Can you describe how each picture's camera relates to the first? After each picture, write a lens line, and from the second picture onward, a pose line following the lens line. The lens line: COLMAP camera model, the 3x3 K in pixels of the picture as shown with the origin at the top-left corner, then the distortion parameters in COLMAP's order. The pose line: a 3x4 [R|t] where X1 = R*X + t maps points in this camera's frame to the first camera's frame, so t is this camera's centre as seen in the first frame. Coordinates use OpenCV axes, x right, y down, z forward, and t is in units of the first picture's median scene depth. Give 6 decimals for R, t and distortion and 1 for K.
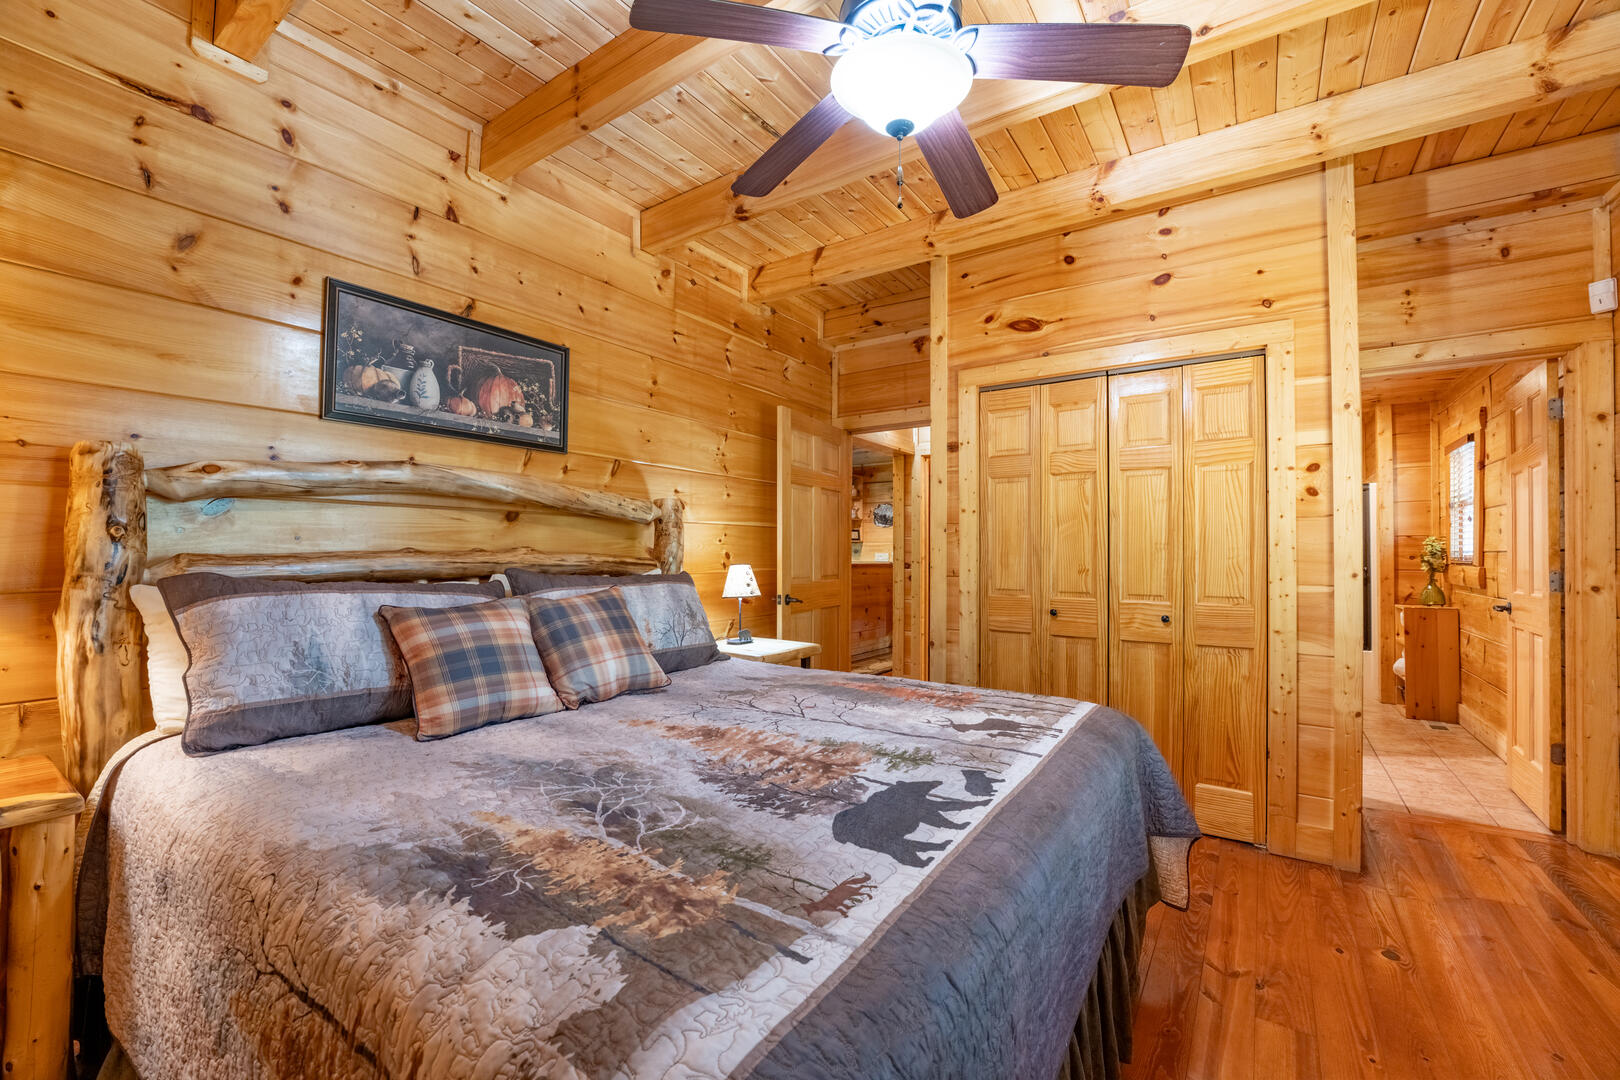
lens RADIAL K [[654.4, 0, 810.0], [0, 654.4, 540.0], [0, 0, 1]] dist [-0.029147, -0.000054]
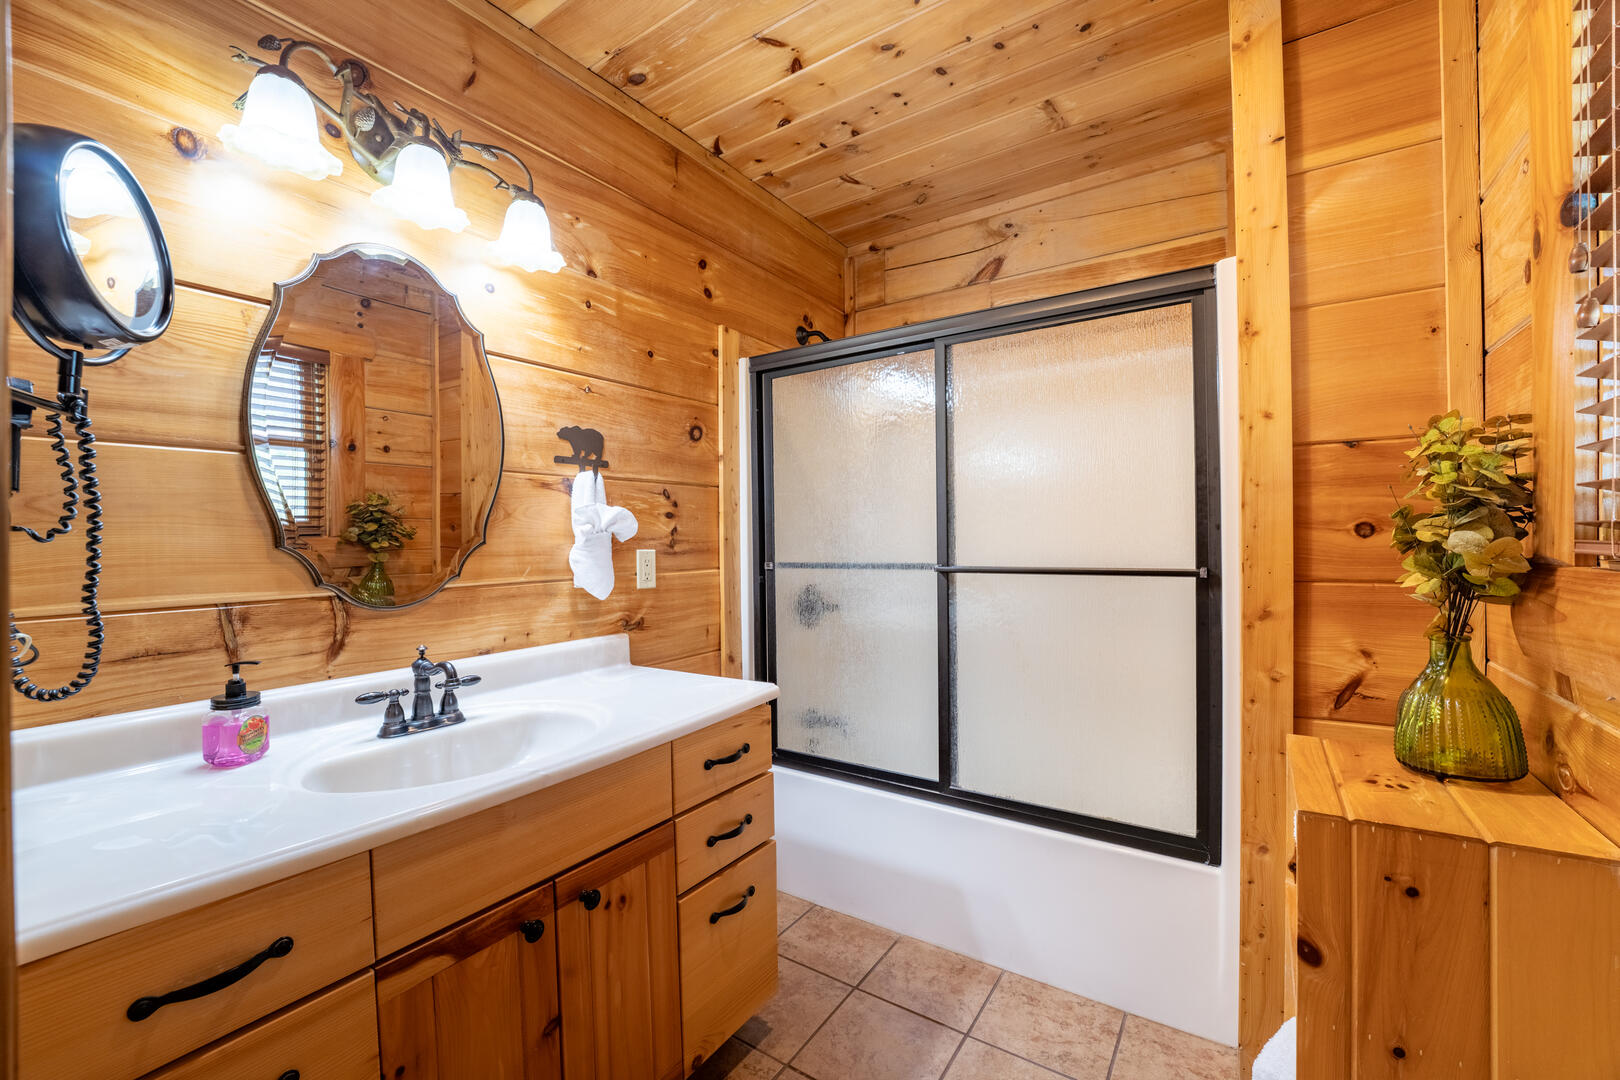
lens RADIAL K [[654.4, 0, 810.0], [0, 654.4, 540.0], [0, 0, 1]] dist [-0.029147, -0.000054]
pose [[0.999863, -0.016418, 0.002295, 0.729182], [0.016365, 0.999634, 0.021563, 0.022748], [-0.002649, -0.021522, 0.999765, 0.753982]]
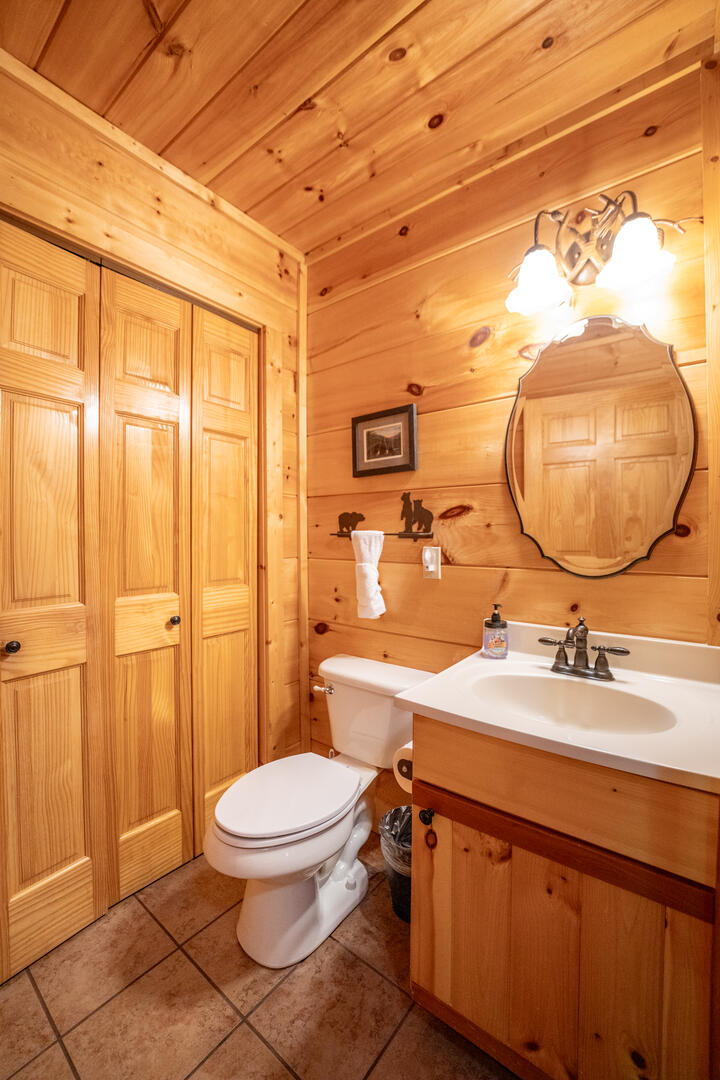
lens RADIAL K [[445.8, 0, 360.0], [0, 445.8, 540.0], [0, 0, 1]] dist [-0.000037, -0.000006]
pose [[-0.066495, 0.001666, -0.997785, 0.937309], [0.018813, 0.999823, 0.000415, 0.029076], [0.997609, -0.018744, -0.066515, 1.105316]]
